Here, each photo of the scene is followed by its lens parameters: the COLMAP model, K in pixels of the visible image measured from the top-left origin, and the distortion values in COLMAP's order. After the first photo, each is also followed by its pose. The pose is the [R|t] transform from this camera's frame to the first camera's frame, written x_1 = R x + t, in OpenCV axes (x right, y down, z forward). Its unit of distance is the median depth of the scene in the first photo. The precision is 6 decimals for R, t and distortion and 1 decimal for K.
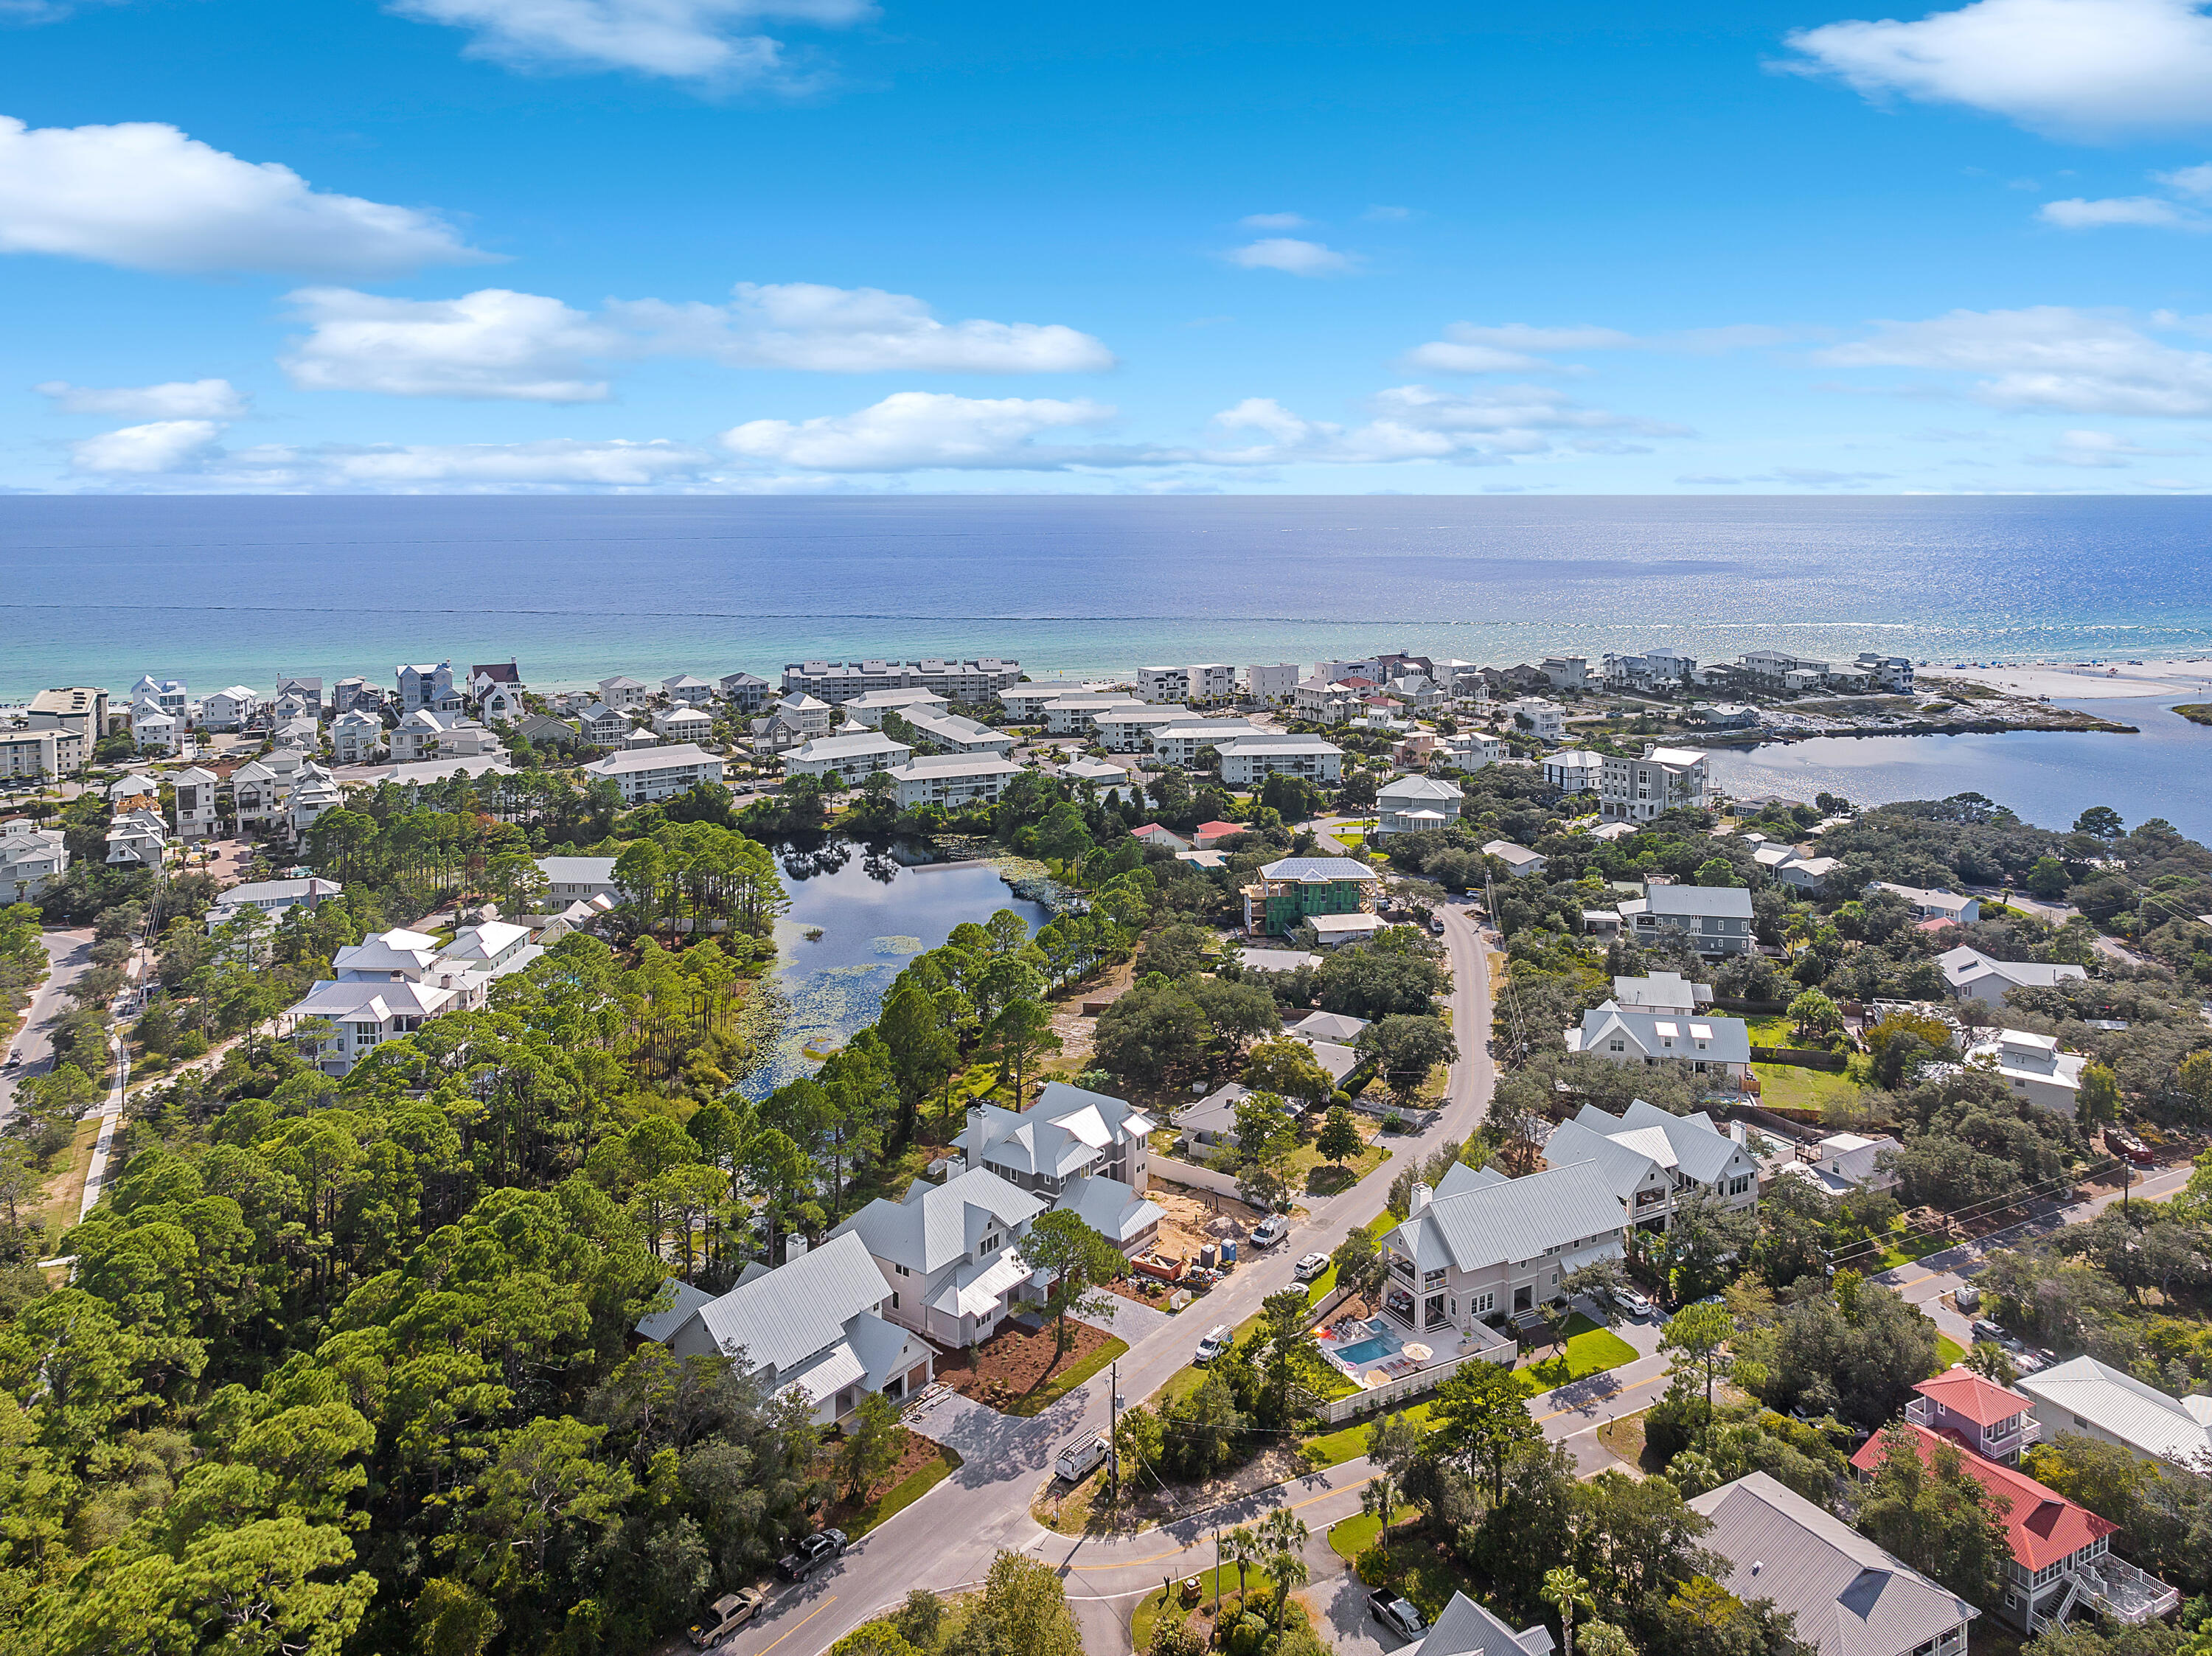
lens RADIAL K [[1541.8, 0, 1112.0], [0, 1541.8, 827.2], [0, 0, 1]] dist [-0.020798, -0.002132]
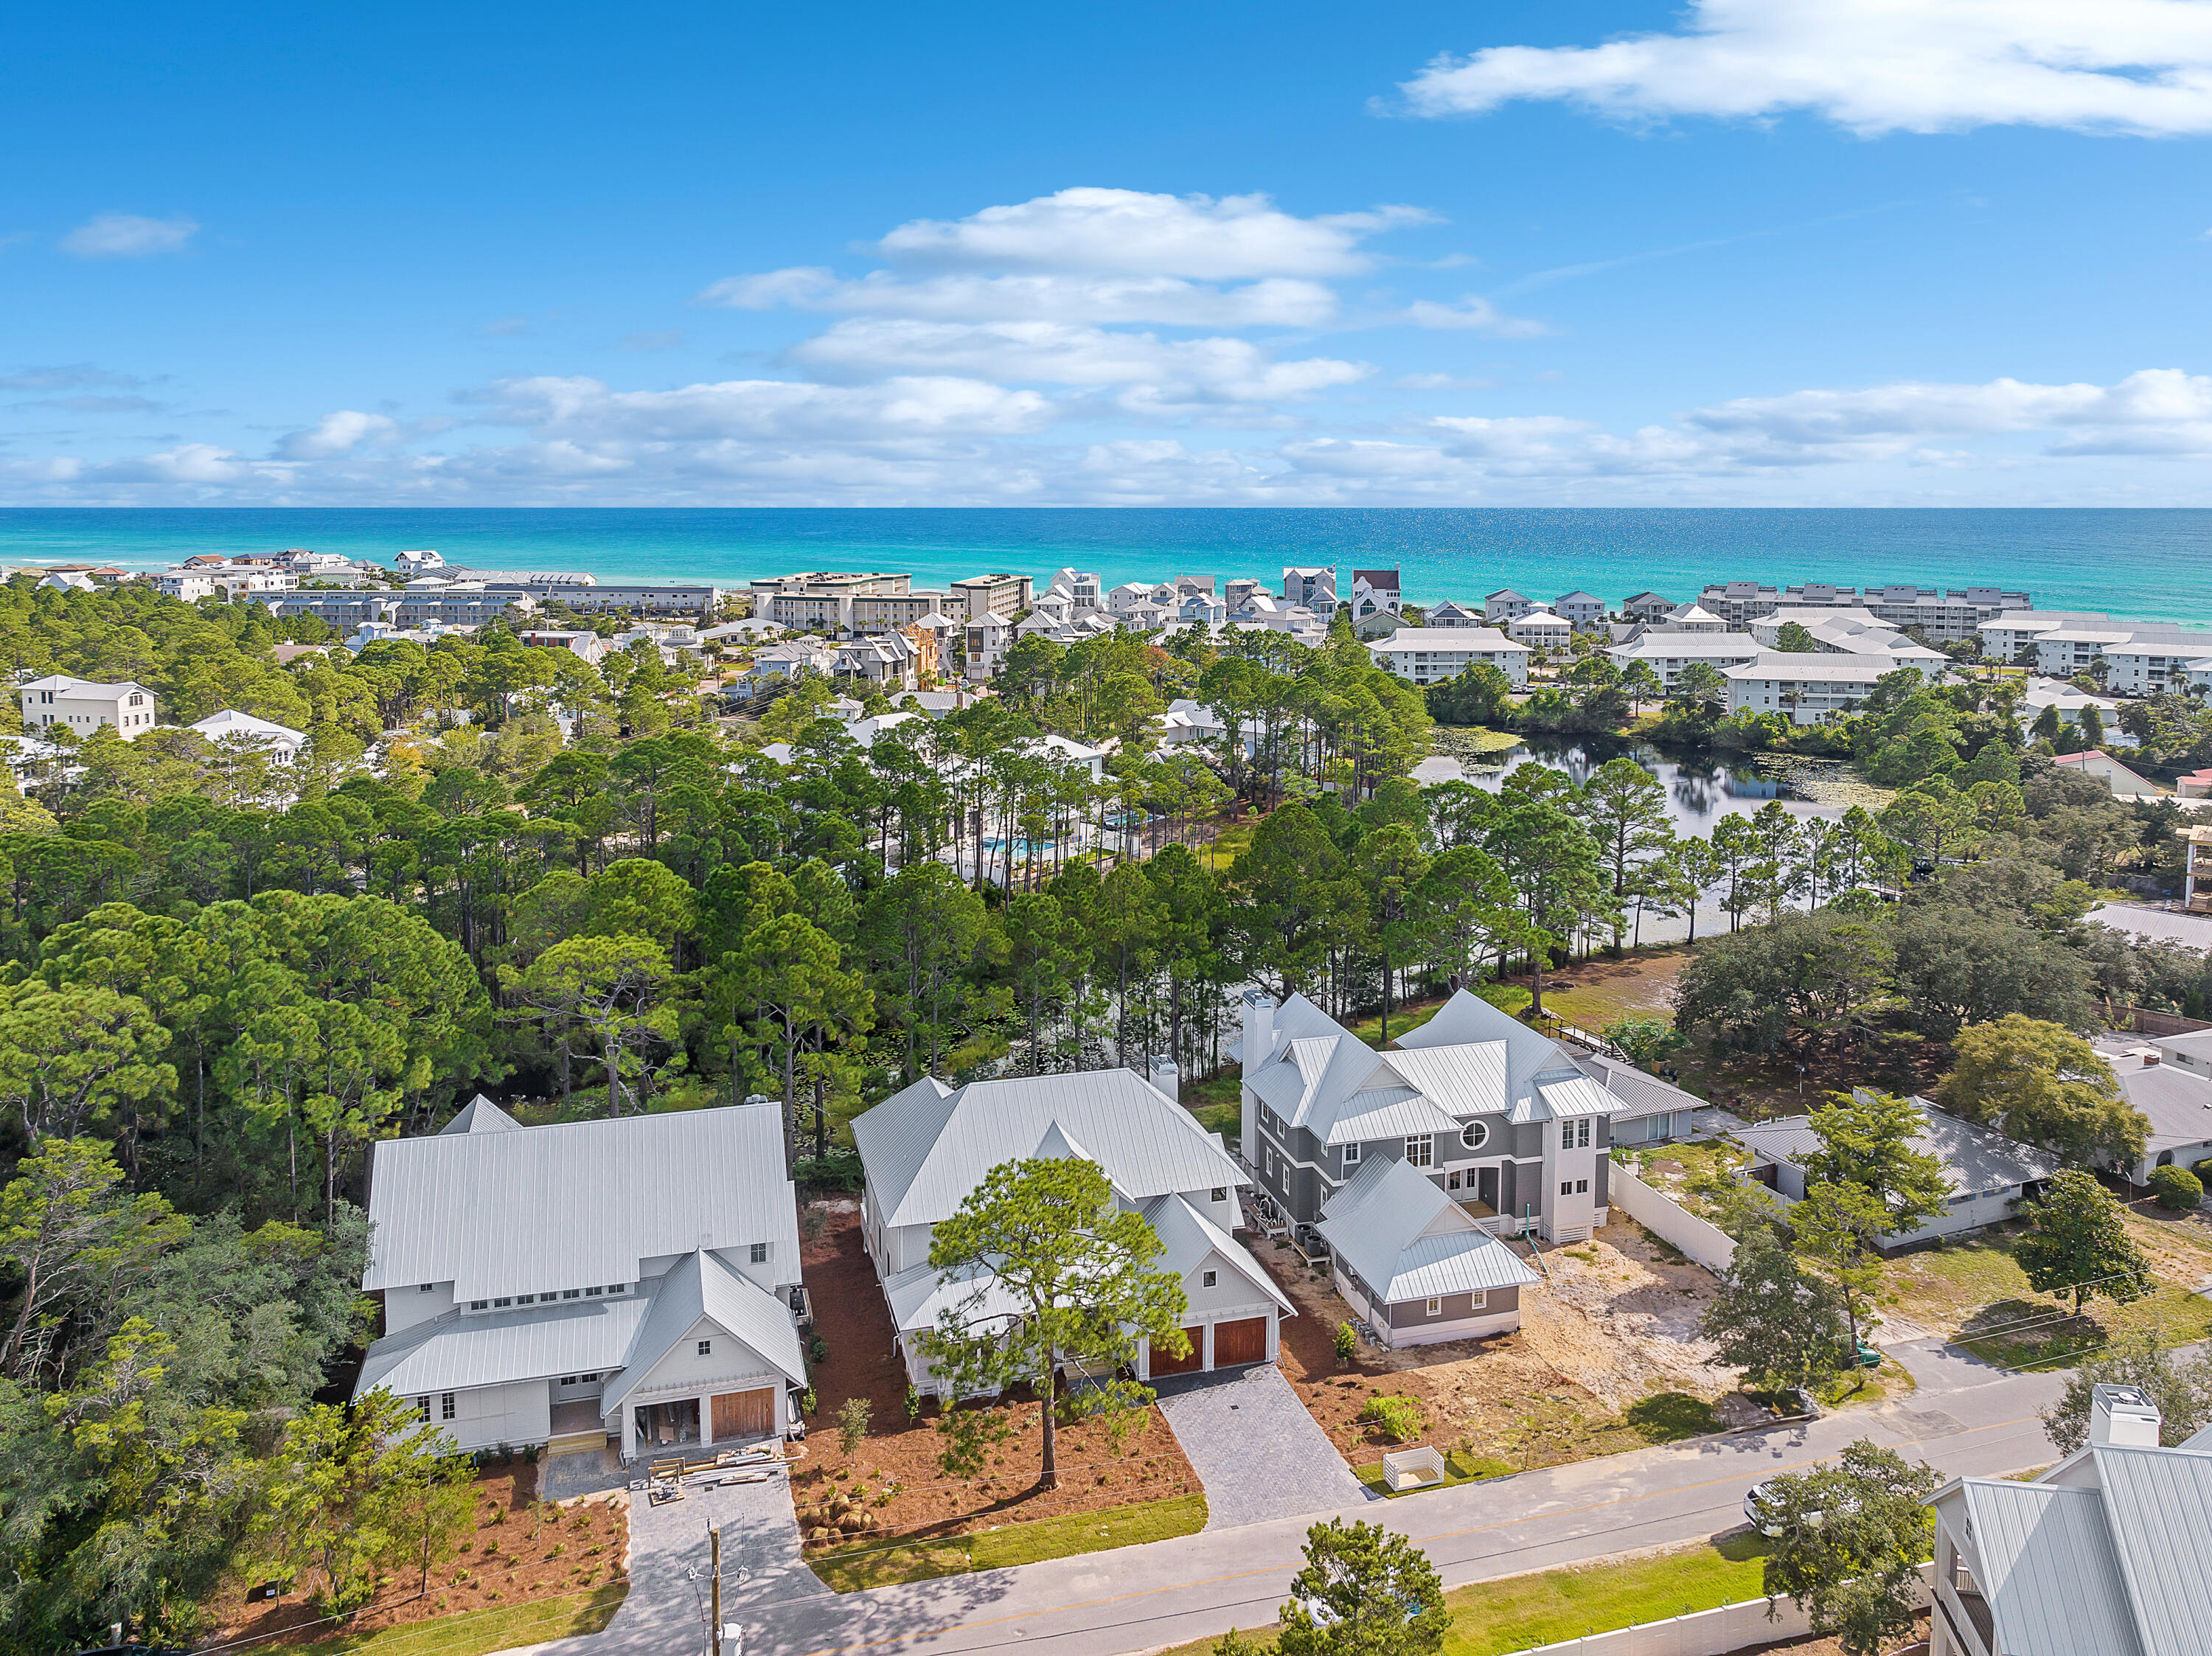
lens RADIAL K [[1541.8, 0, 1101.6], [0, 1541.8, 822.2], [0, 0, 1]] dist [-0.020798, -0.002132]
pose [[0.787469, 0.118629, -0.604830, 0.081736], [-0.120211, 0.992019, 0.038059, 0.047370], [0.604518, 0.042737, 0.795444, 0.231165]]
